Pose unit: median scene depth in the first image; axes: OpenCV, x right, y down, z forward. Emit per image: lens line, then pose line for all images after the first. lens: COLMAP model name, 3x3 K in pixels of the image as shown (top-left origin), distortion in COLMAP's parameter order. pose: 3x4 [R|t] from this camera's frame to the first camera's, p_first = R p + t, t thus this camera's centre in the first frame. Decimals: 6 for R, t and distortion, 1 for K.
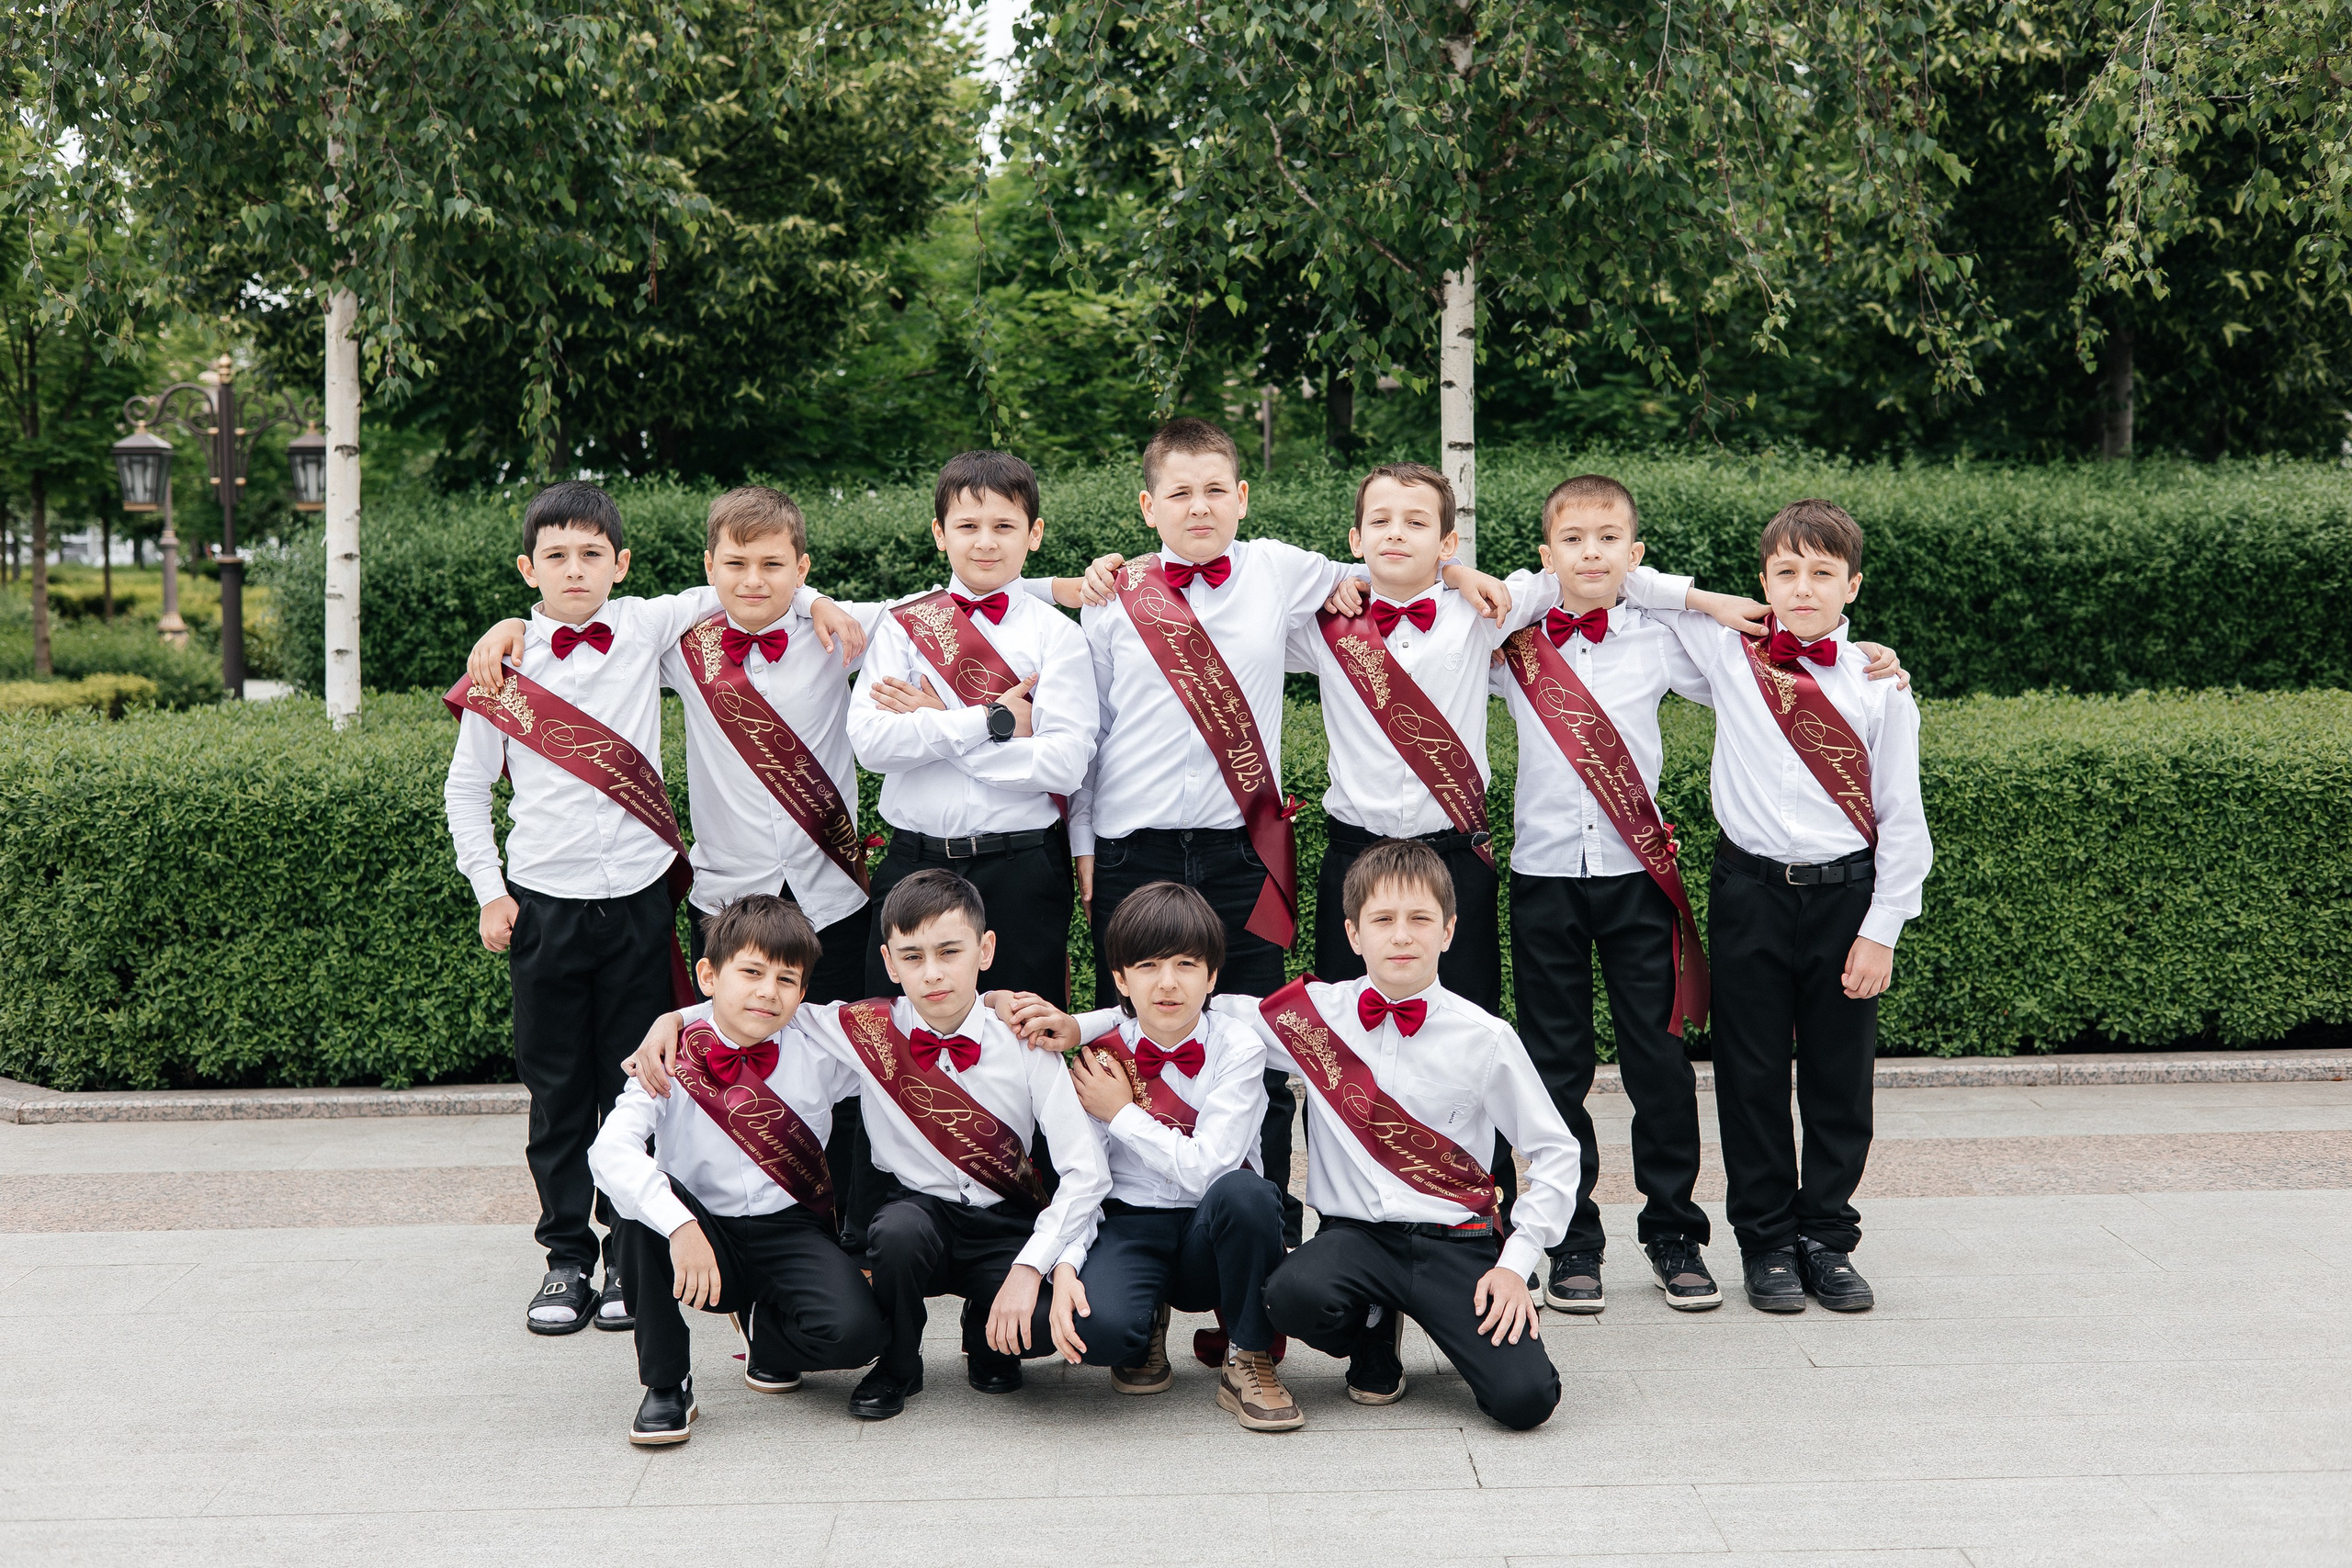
lens RADIAL K [[3336.1, 0, 1182.9], [0, 3336.1, 778.8], [0, 0, 1]] dist [0.000471, 0.119642]
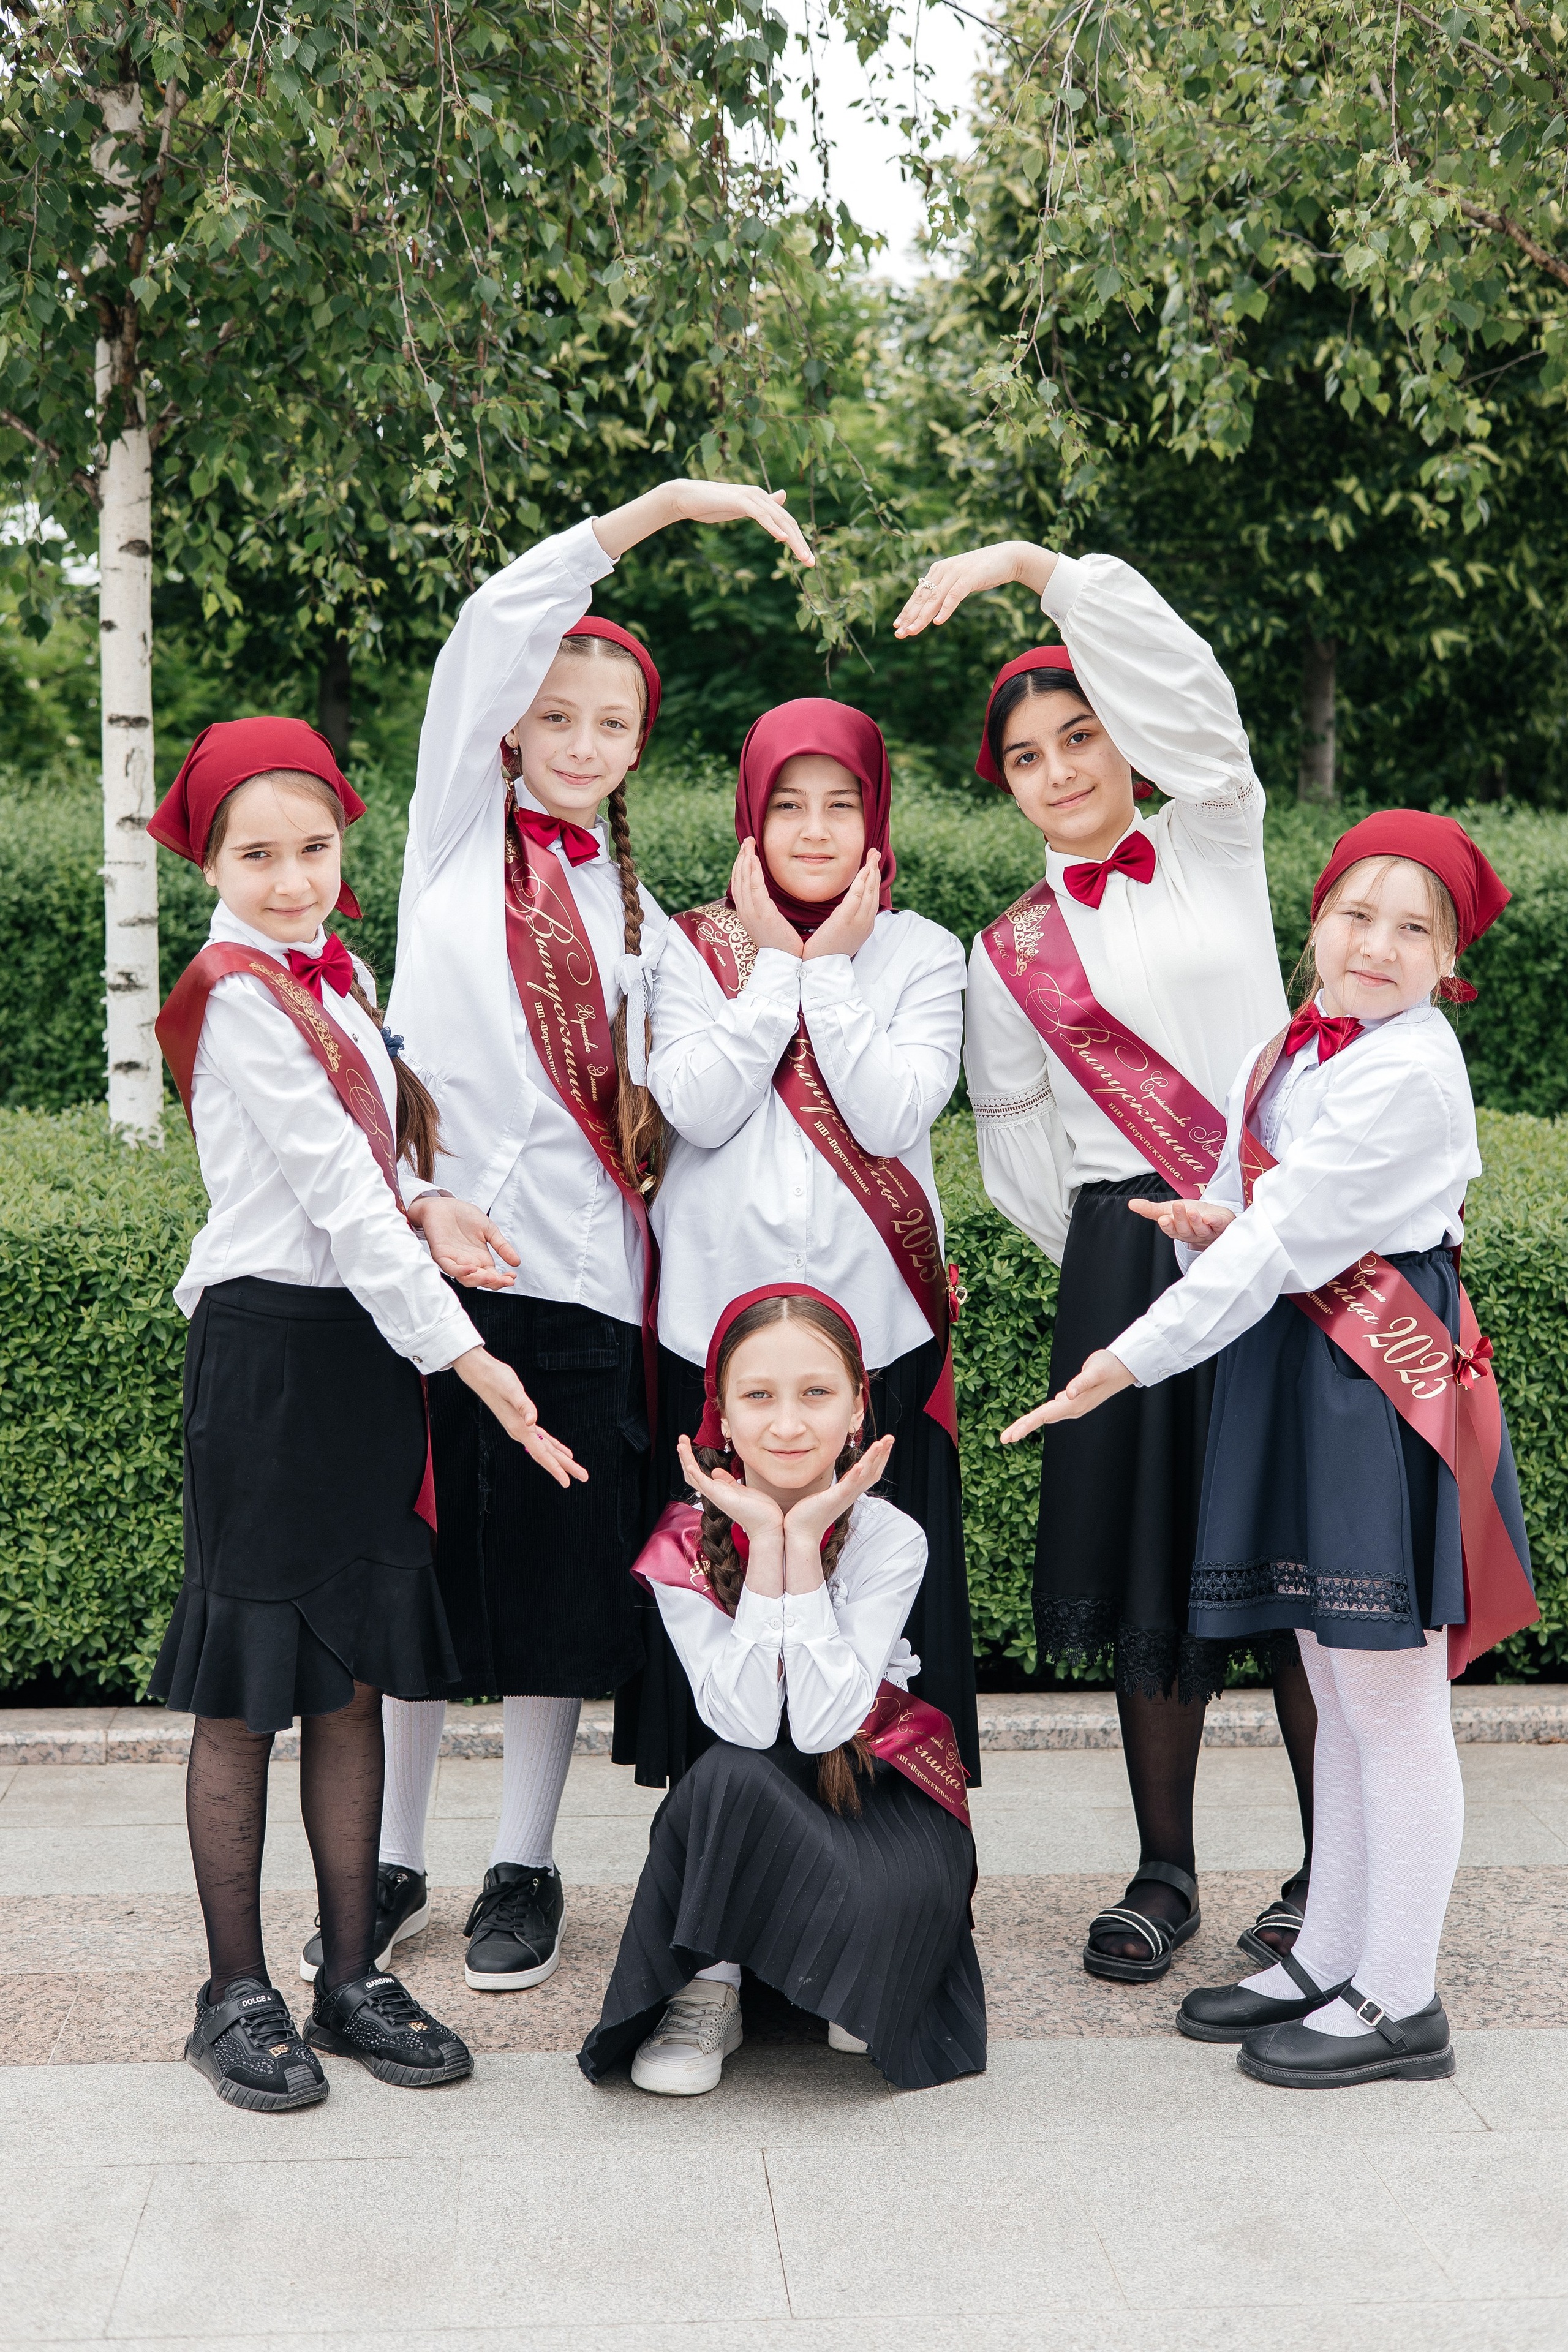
lens RADIAL K [[3305.9, 0, 784.6], [0, 3305.9, 1172.9], [0, 0, 1]] dist [-0.000056, 0.021696]
pose [[0.998505, 0.014301, 0.052752, 0.198764], [-0.014602, 0.999879, 0.005336, -0.018419], [-0.052669, -0.006099, 0.998593, 0.383225]]
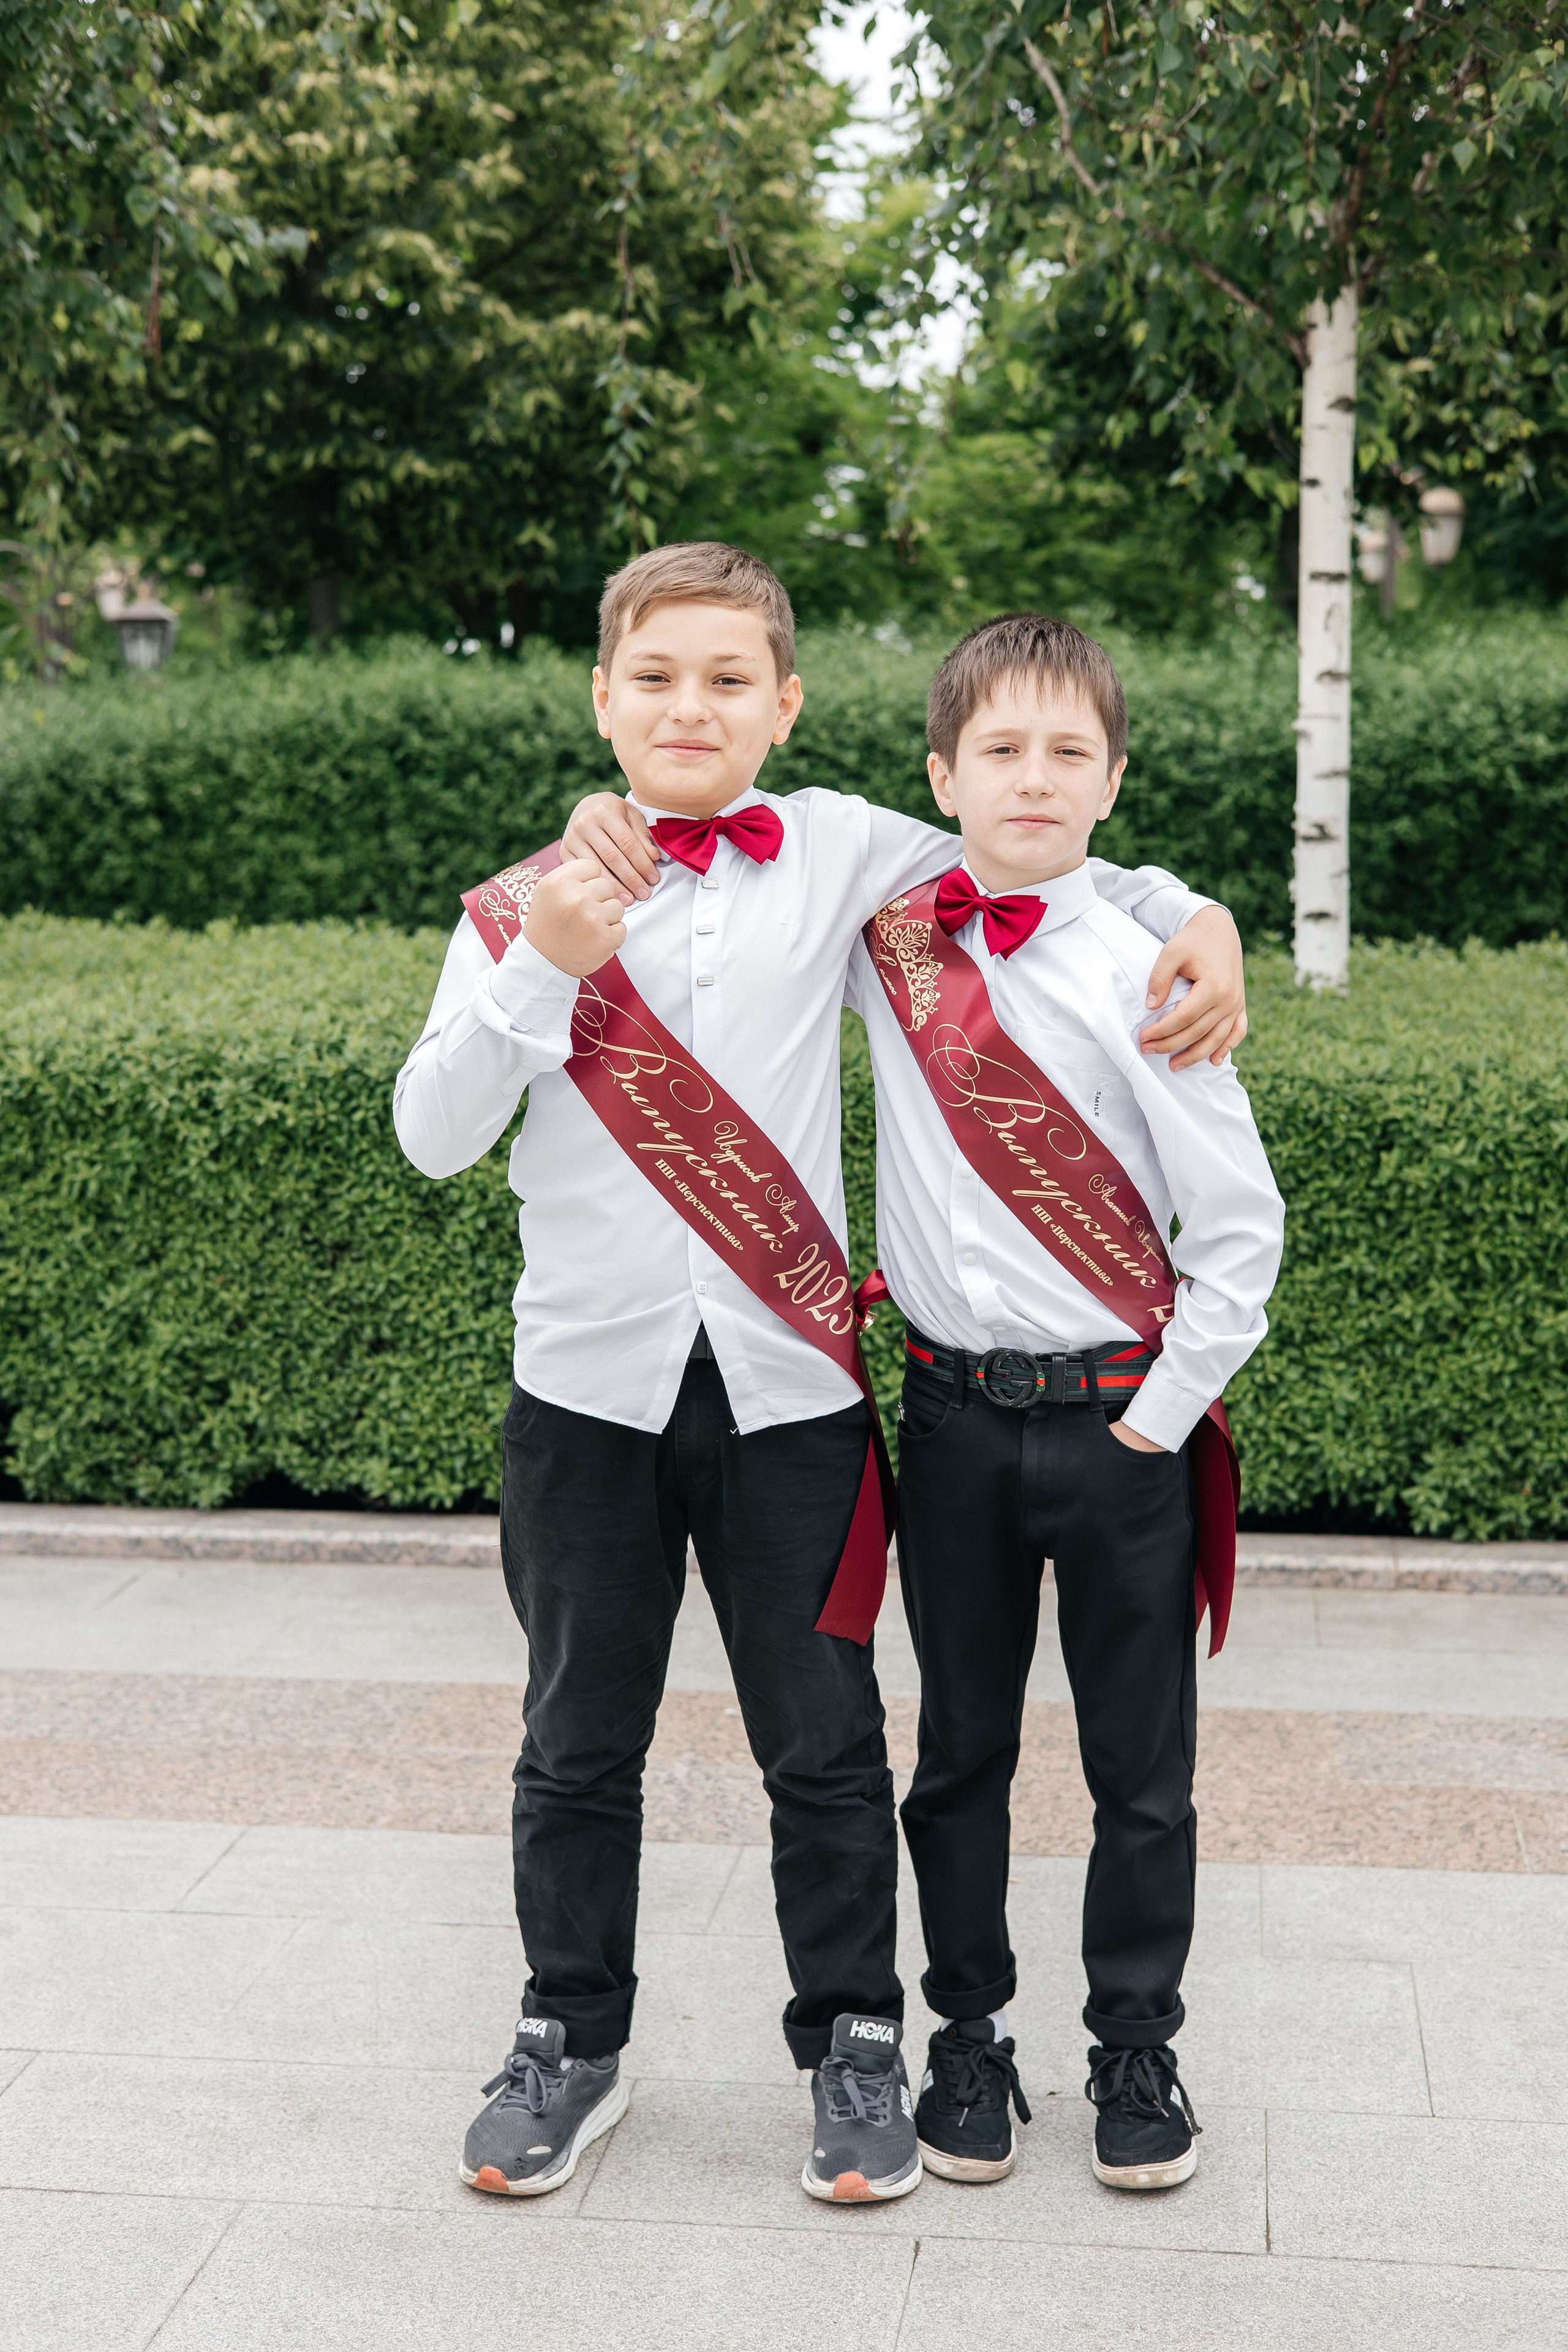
lens RADIAL K [[3330.2, 0, 782.8], [0, 3330.2, 1177.7], [0, 0, 1]] dist [0.016533, 0.006610]
pose [[0.988304, 0.028565, -0.149800, 0.087296], [-0.019762, 0.998007, 0.059928, -0.019583], [0.151213, -0.056267, 0.986898, 0.353603]]
